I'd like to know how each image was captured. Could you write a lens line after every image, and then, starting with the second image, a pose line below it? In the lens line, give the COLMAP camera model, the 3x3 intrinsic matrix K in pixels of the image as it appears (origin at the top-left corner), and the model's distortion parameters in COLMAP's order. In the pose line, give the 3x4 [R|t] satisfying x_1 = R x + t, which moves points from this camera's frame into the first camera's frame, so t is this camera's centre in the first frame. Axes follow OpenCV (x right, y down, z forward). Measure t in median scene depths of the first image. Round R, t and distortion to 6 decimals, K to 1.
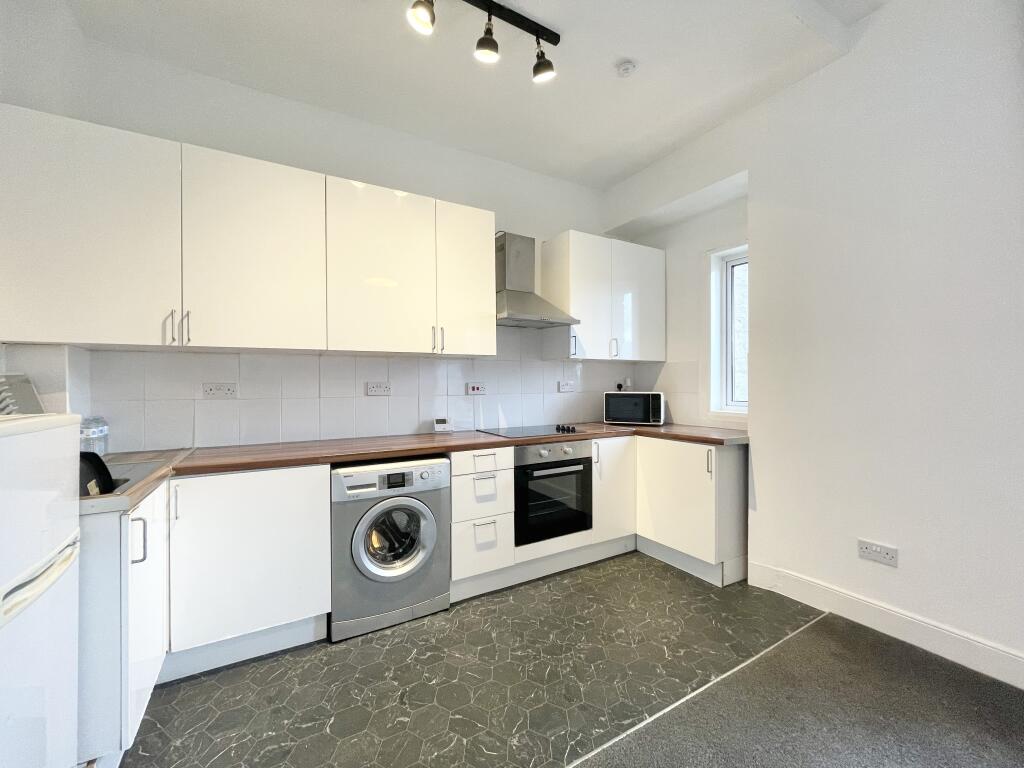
lens RADIAL K [[417.0, 0, 511.3], [0, 417.0, 381.0], [0, 0, 1]] dist [-0.002704, -0.000303]
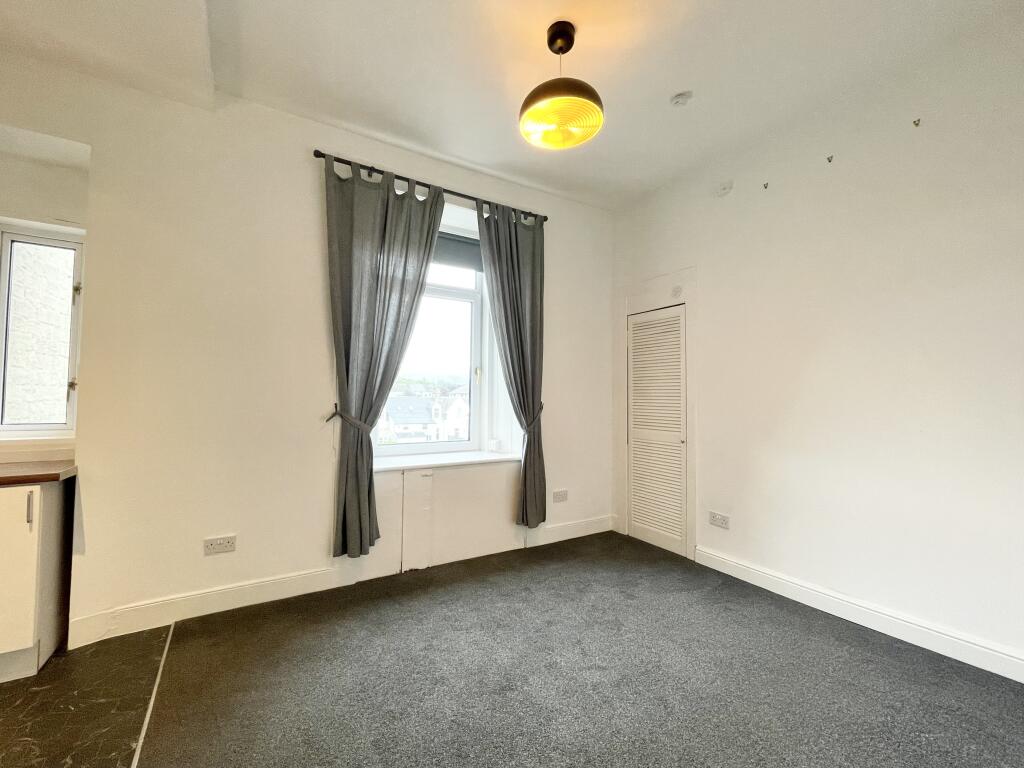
lens RADIAL K [[437.8, 0, 512.0], [0, 437.8, 381.9], [0, 0, 1]] dist [-0.002540, -0.000349]
pose [[-0.033605, 0.037485, 0.998732, -0.343228], [-0.010667, 0.999226, -0.037862, -0.009318], [-0.999378, -0.011926, -0.033179, 0.186956]]
